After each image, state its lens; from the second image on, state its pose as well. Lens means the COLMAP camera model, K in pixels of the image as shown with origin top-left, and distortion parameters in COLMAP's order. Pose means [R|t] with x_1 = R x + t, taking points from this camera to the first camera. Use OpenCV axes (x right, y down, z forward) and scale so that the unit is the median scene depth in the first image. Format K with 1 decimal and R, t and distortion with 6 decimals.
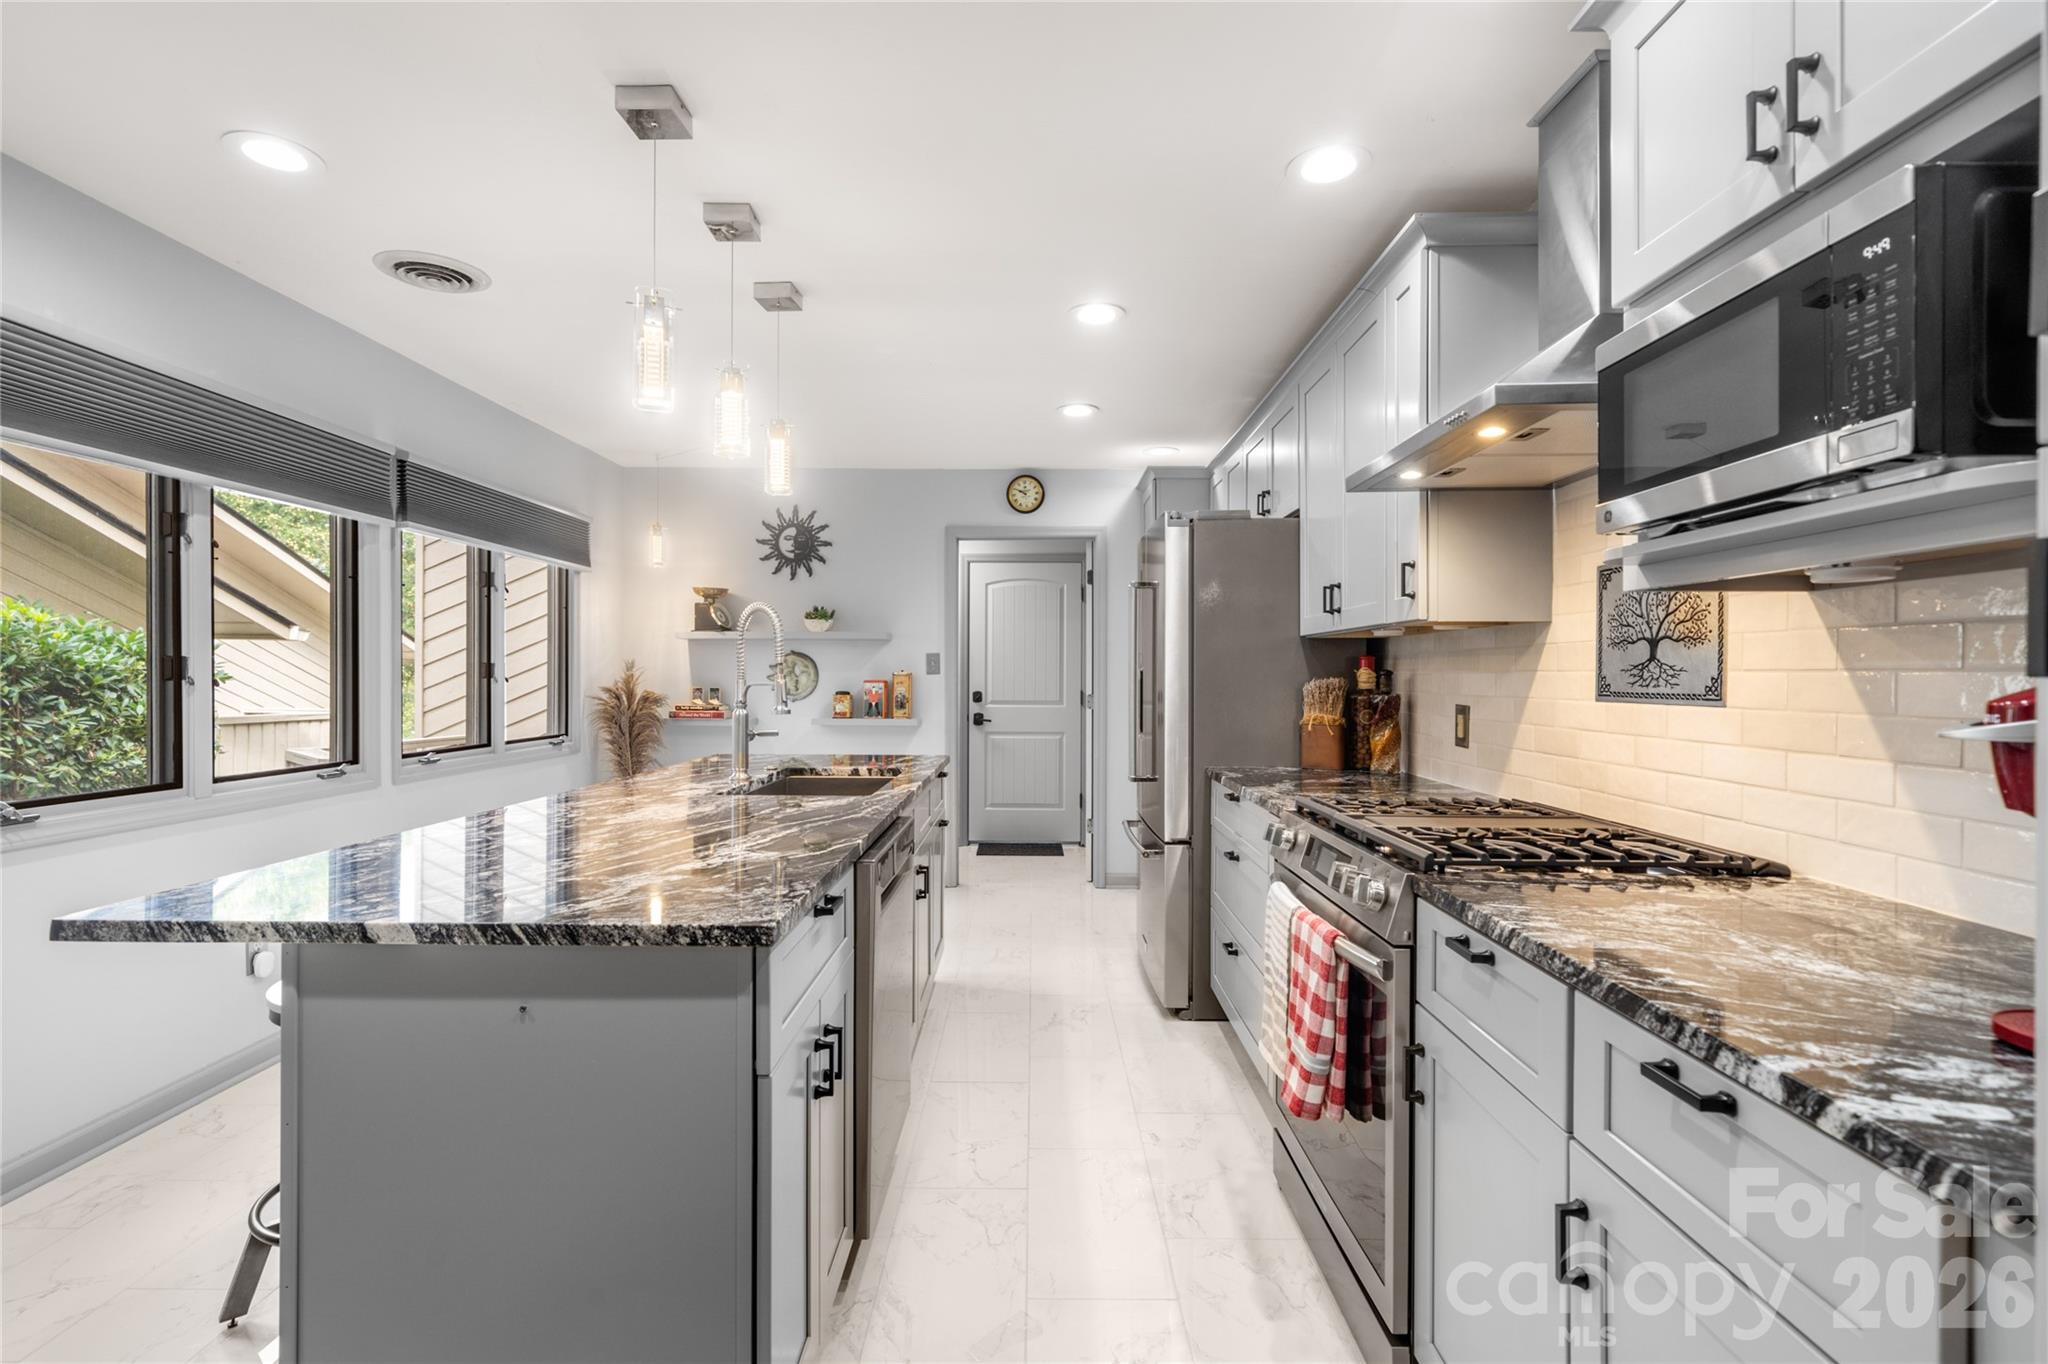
lens RADIAL K [[957.1, 0, 1019.1], [0, 957.1, 675.8], [0, 0, 1]] dist [0.002507, 0.000452]
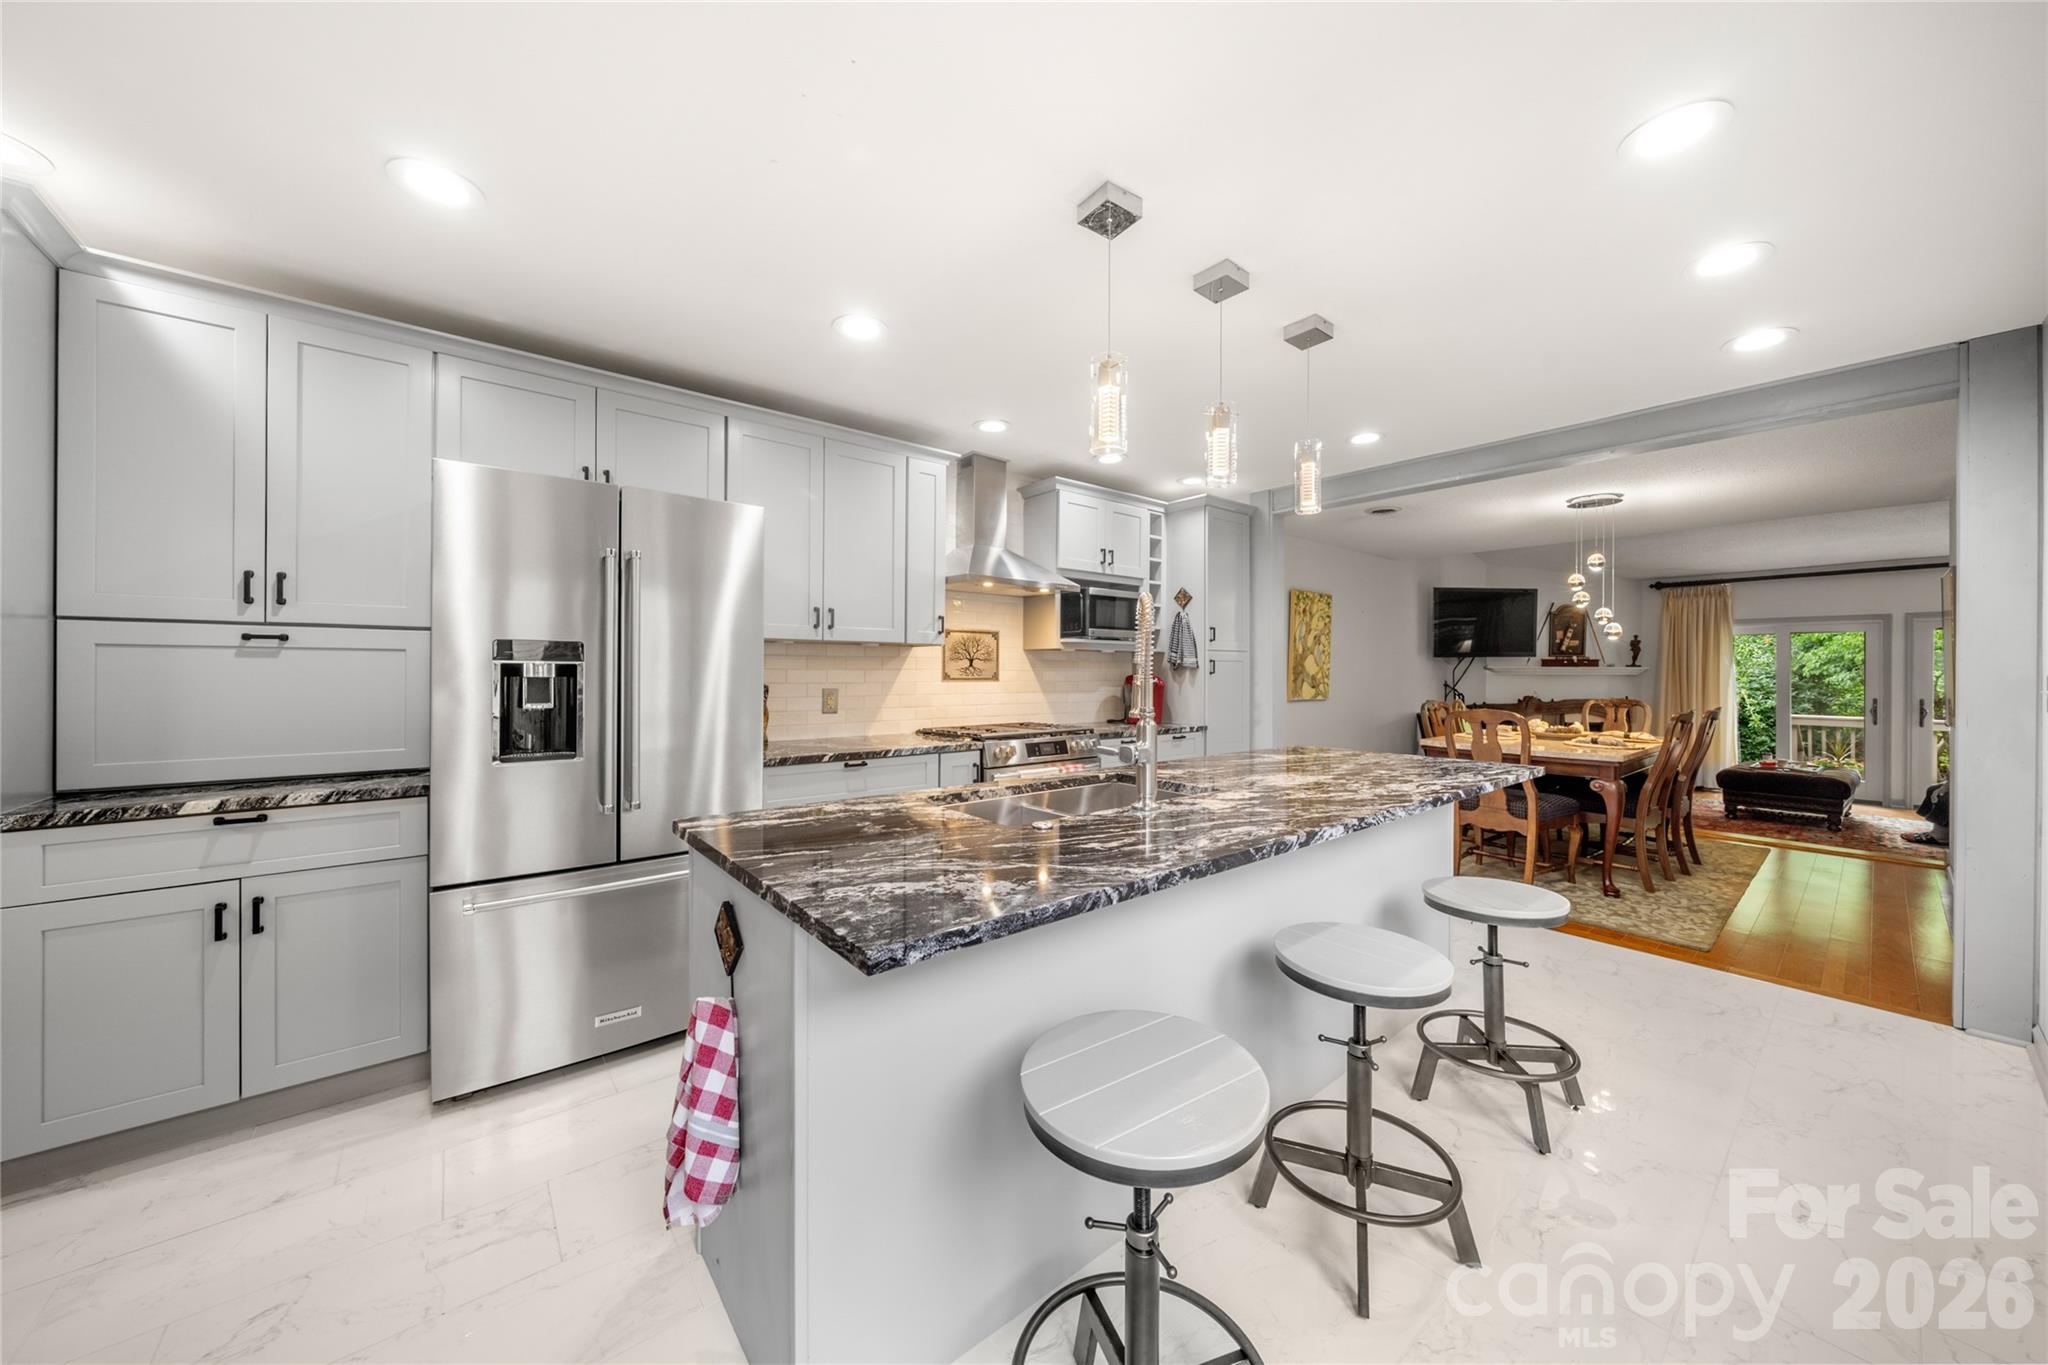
lens RADIAL K [[705.0, 0, 1024.4], [0, 705.0, 671.7], [0, 0, 1]] dist [-0.005711, 0.000052]
pose [[-0.643601, -0.007444, 0.765325, -1.004165], [-0.006262, 0.999970, 0.004460, -0.010856], [-0.765336, -0.001922, -0.643629, 2.175040]]
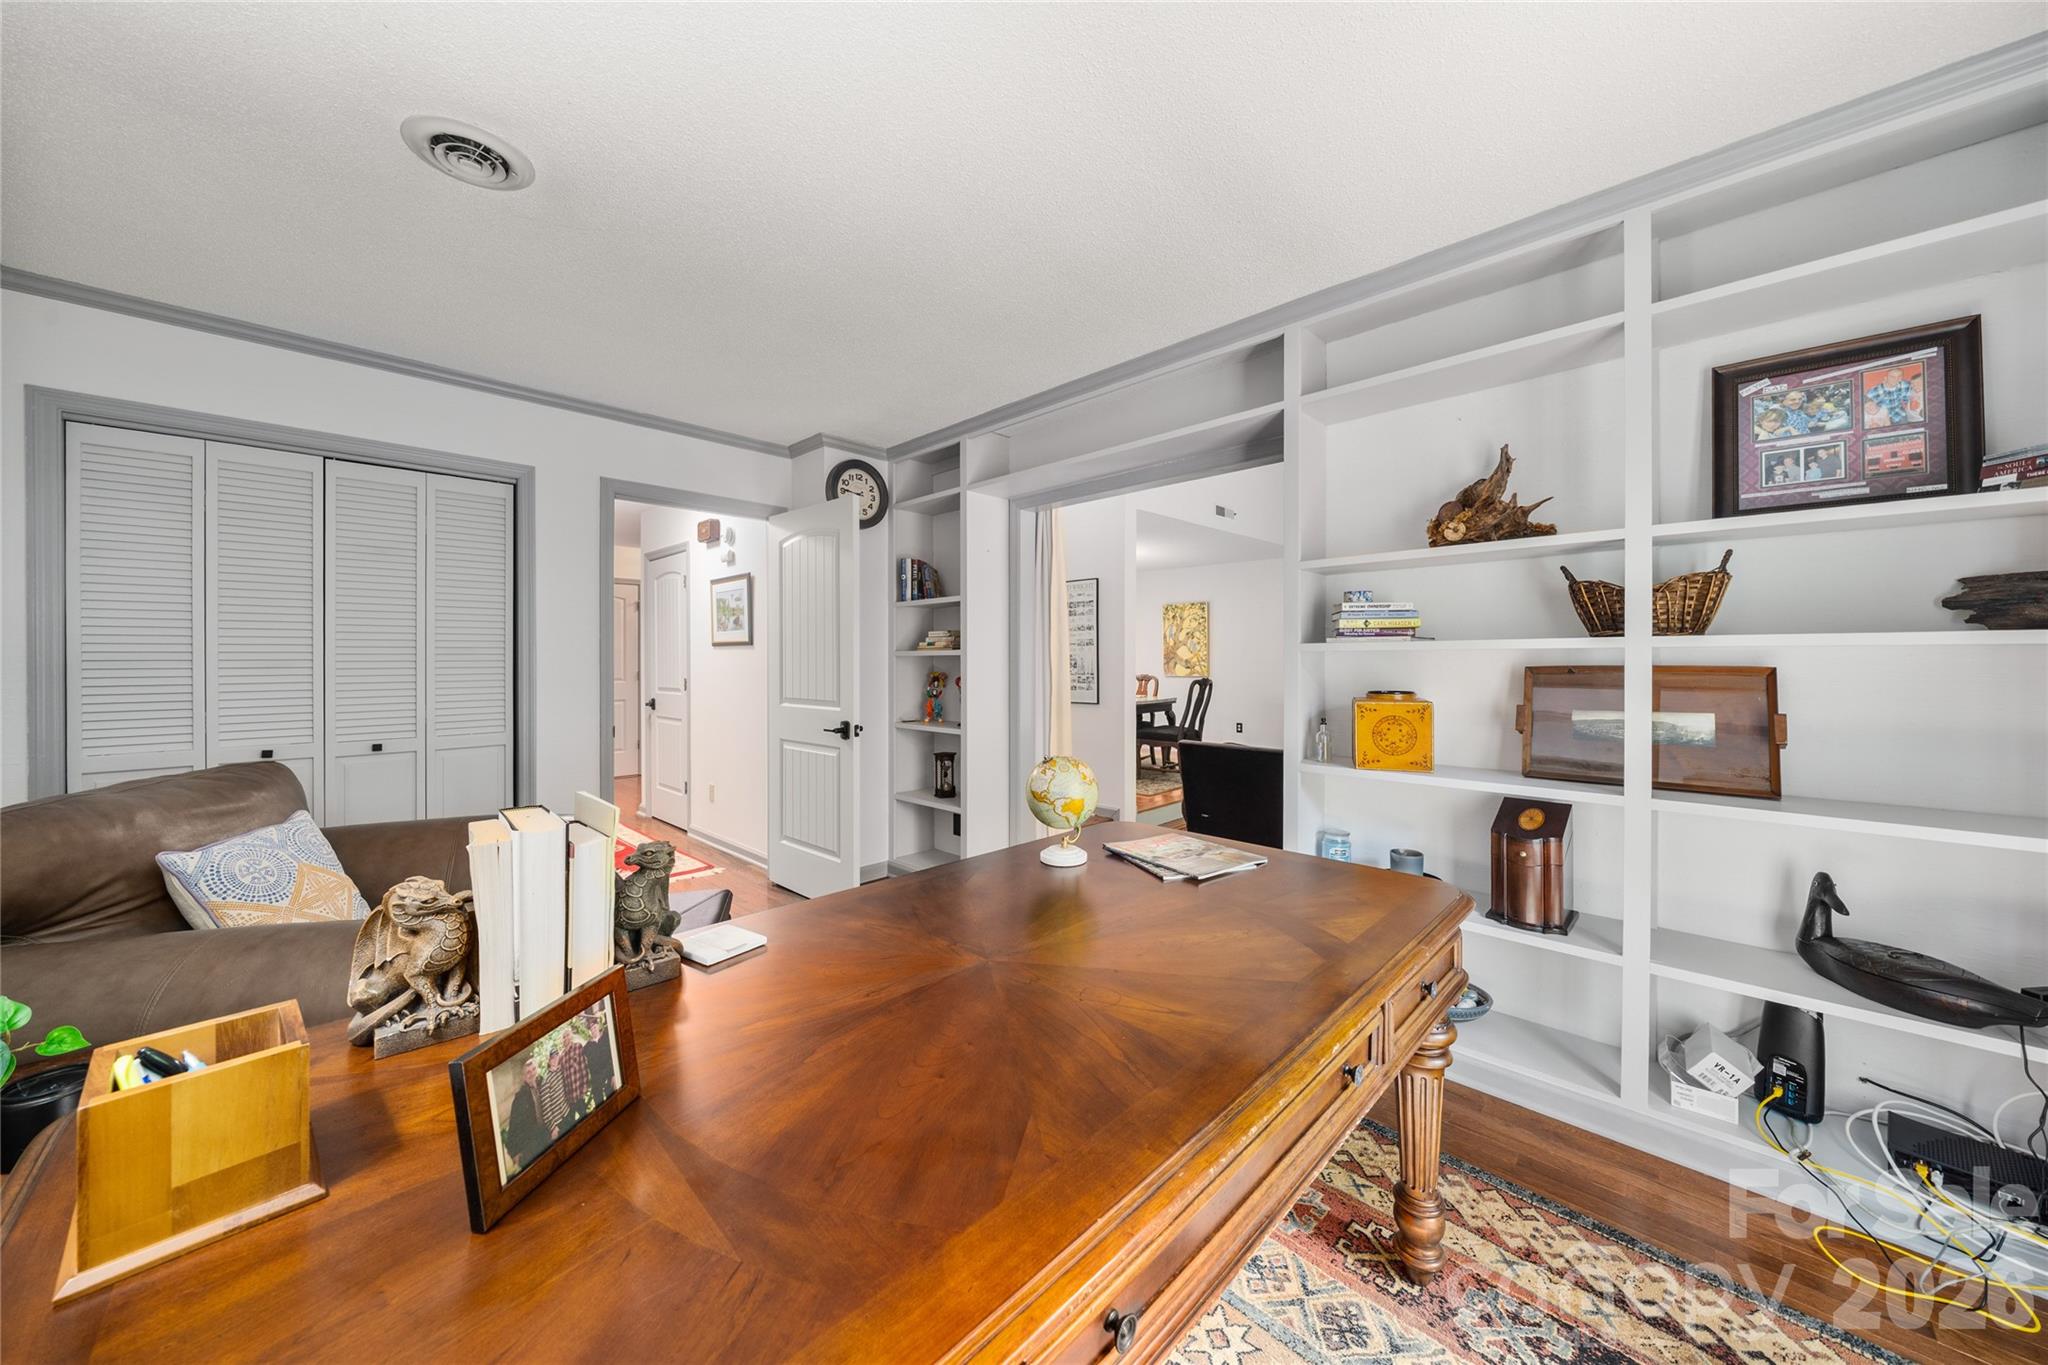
lens RADIAL K [[705.0, 0, 1015.5], [0, 705.0, 653.9], [0, 0, 1]] dist [-0.005711, 0.000052]
pose [[0.701980, 0.000890, 0.712197, -3.556094], [0.001264, 0.999996, -0.002495, -0.017198], [-0.712196, 0.002652, 0.701976, -3.395682]]
